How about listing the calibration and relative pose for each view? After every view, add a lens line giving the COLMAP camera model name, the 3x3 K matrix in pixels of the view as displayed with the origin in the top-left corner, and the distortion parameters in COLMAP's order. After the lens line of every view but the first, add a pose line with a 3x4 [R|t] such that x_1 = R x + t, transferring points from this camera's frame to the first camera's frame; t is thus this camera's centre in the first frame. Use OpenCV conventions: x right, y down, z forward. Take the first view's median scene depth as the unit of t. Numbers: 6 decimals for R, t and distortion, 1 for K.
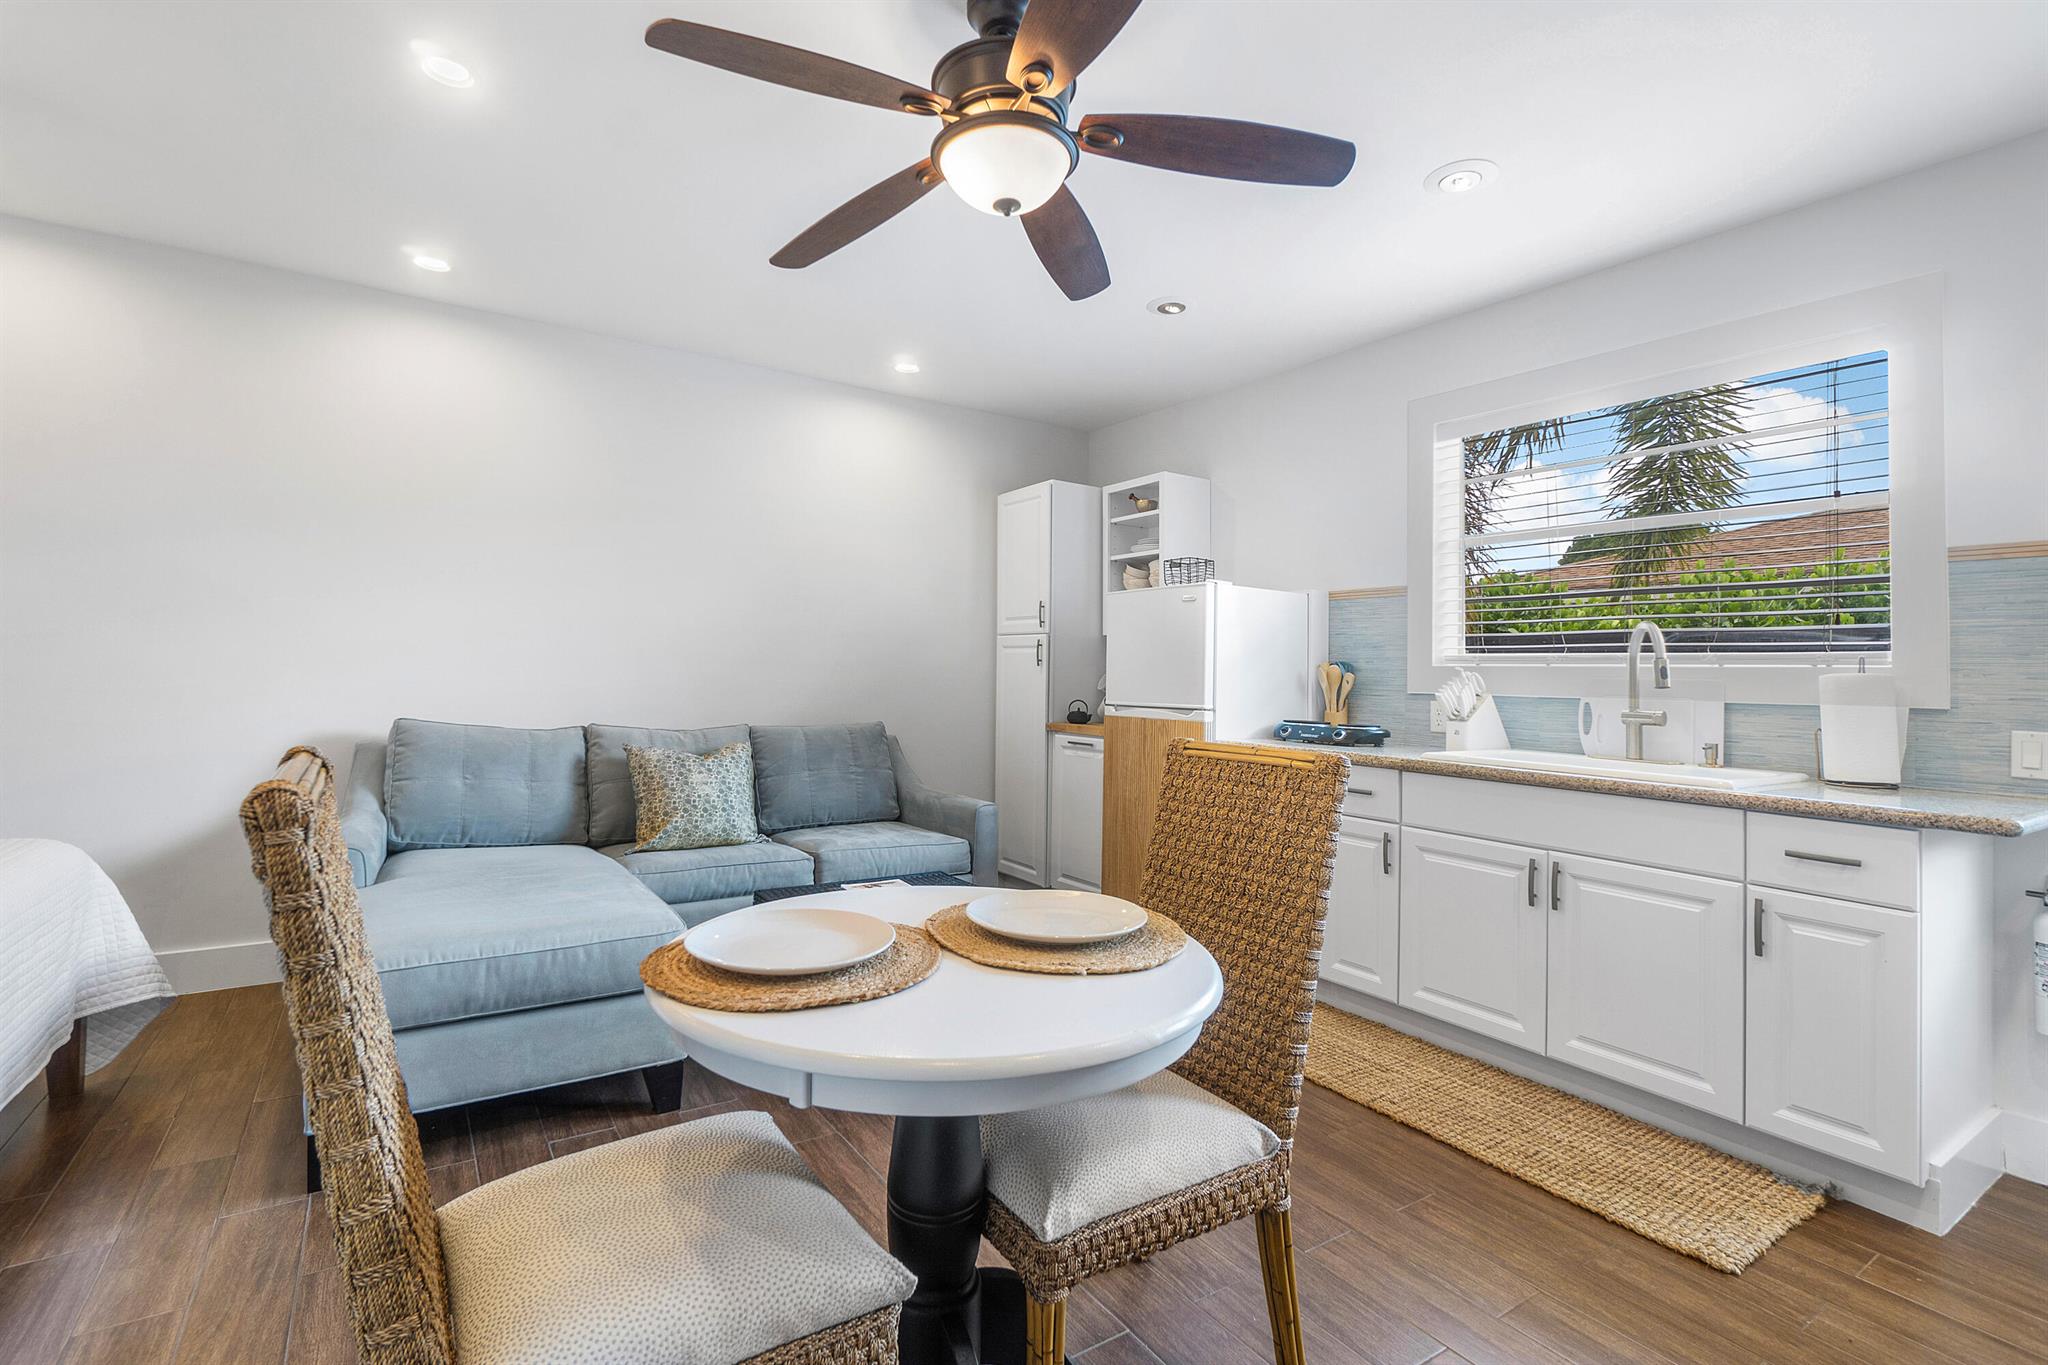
lens RADIAL K [[907.5, 0, 1003.5], [0, 907.5, 666.0], [0, 0, 1]] dist [-0.002196, -0.000047]
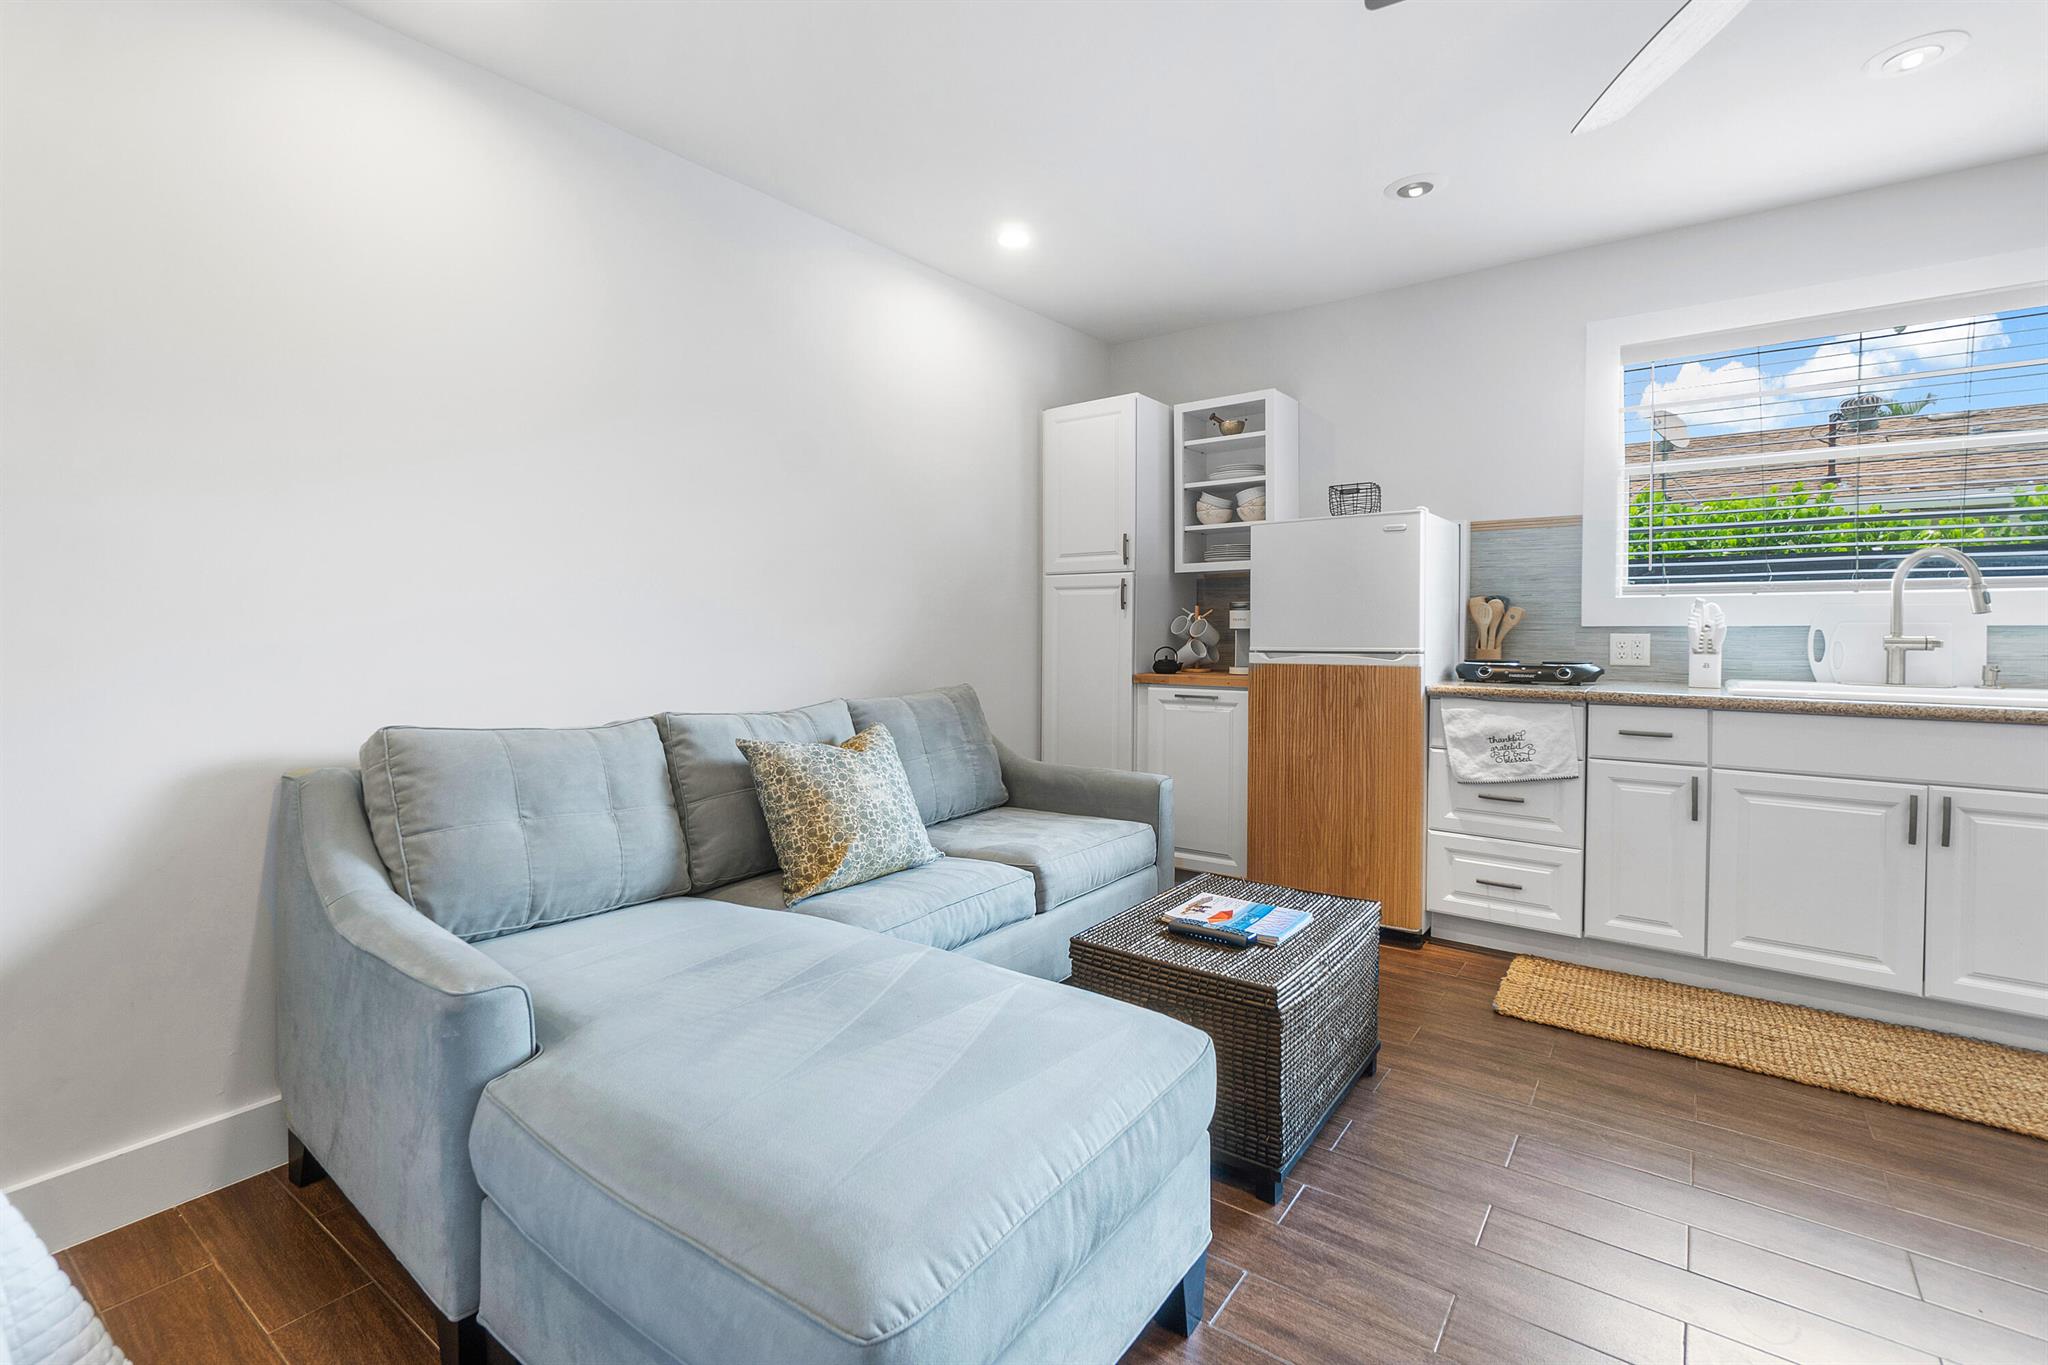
lens RADIAL K [[894.3, 0, 1007.3], [0, 894.3, 625.0], [0, 0, 1]] dist [0.002913, 0.000366]
pose [[0.944811, -0.033166, 0.325933, -0.465466], [0.027010, 0.999361, 0.023396, -0.011117], [-0.326501, -0.013301, 0.945103, 0.313637]]
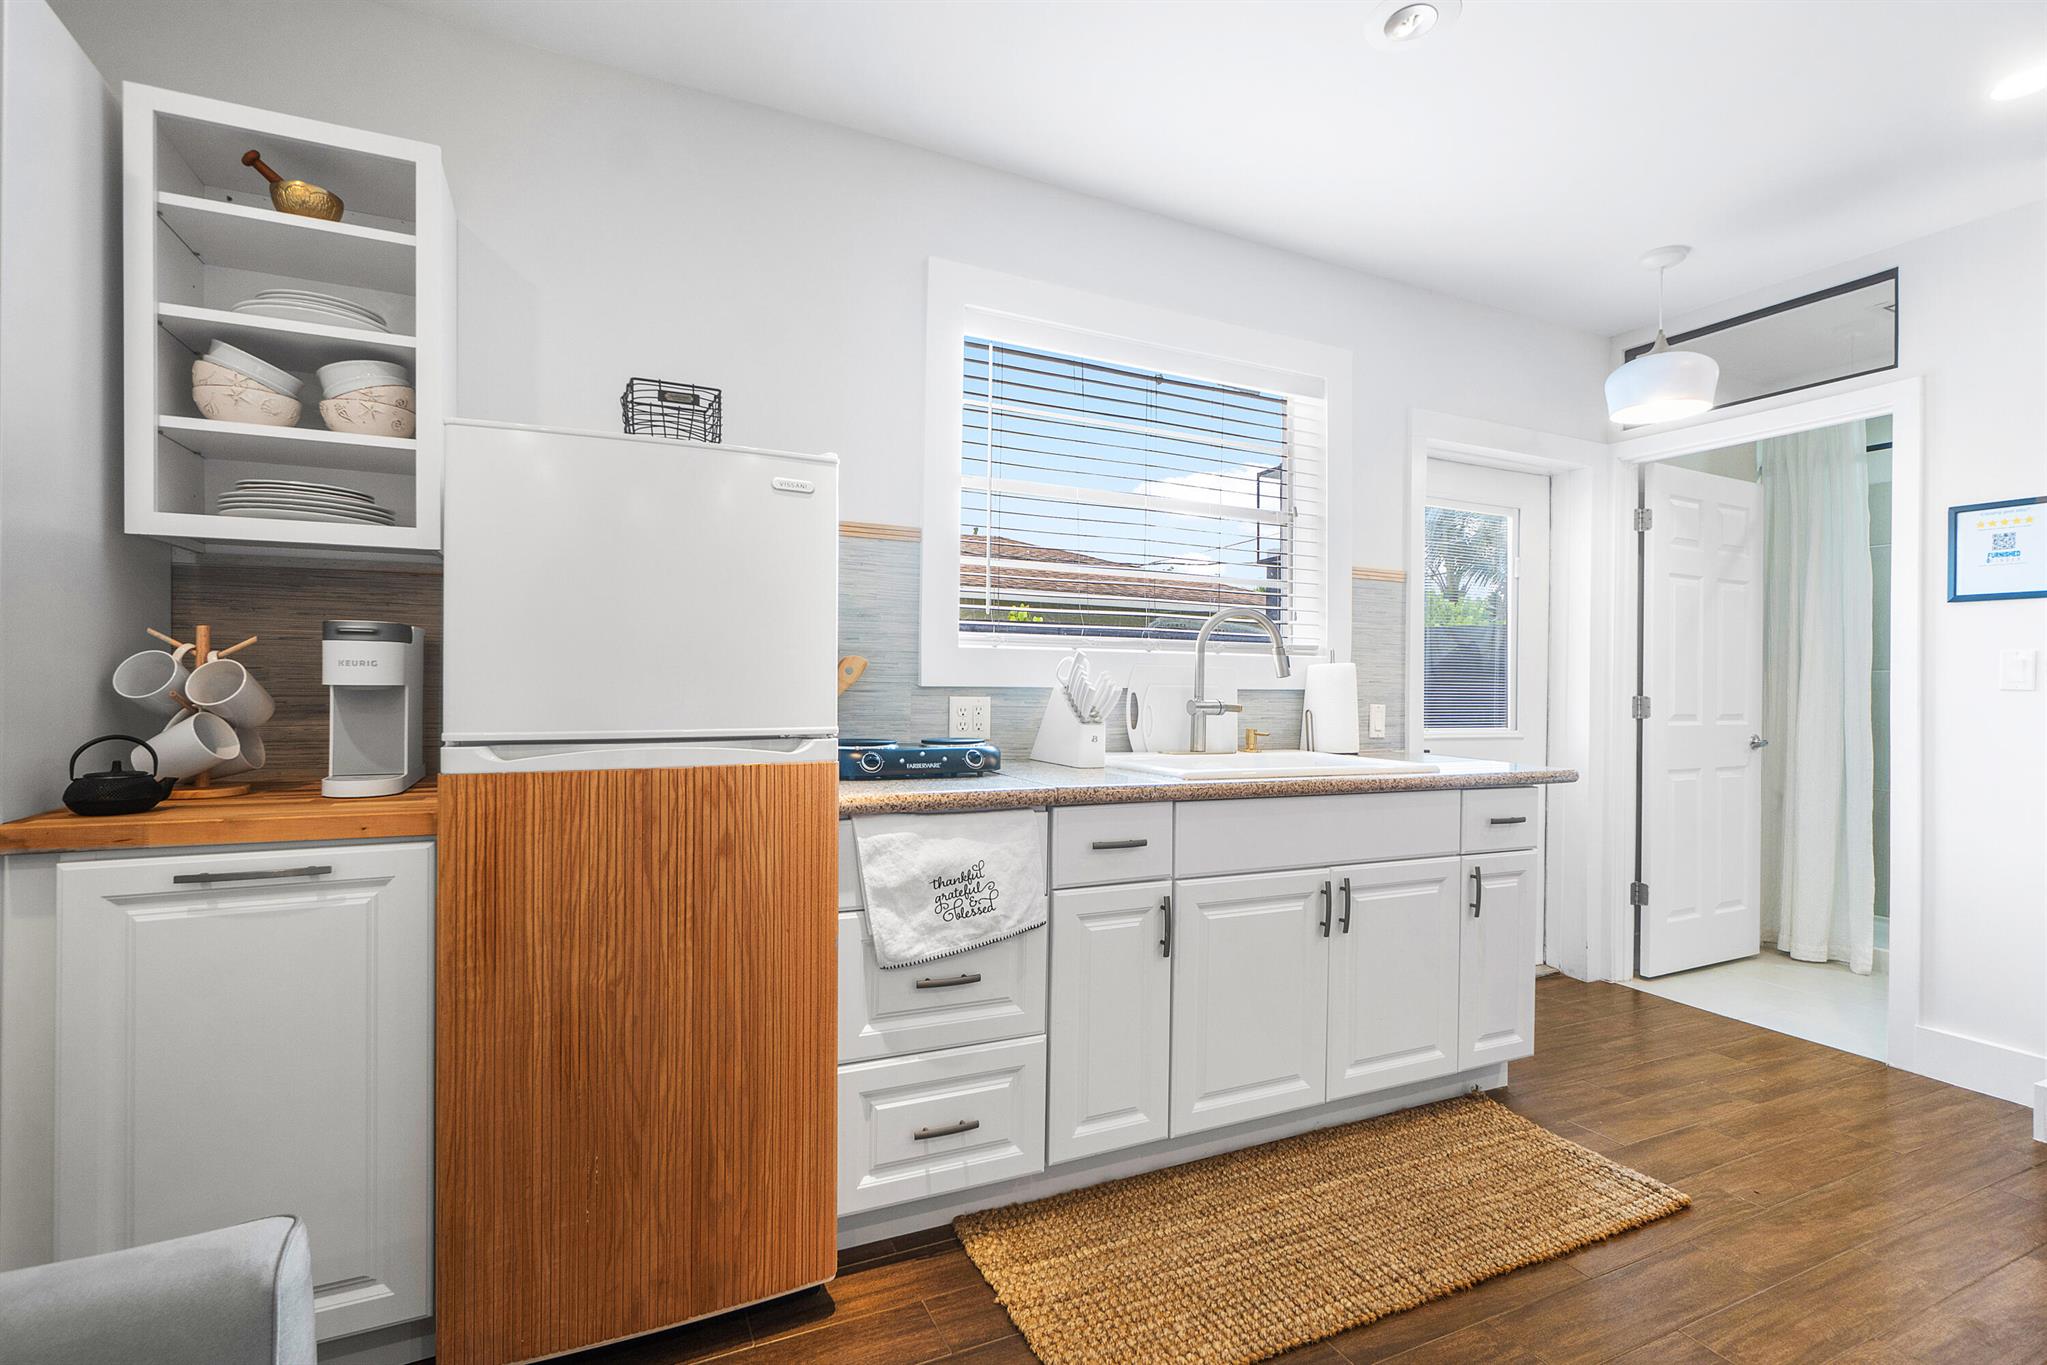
lens RADIAL K [[903.4, 0, 963.9], [0, 903.4, 696.3], [0, 0, 1]] dist [-0.002548, -0.000489]
pose [[0.178074, -0.039472, 0.983225, -0.226265], [-0.019699, 0.998852, 0.043667, 0.006955], [-0.983820, -0.027145, 0.177092, 0.889591]]
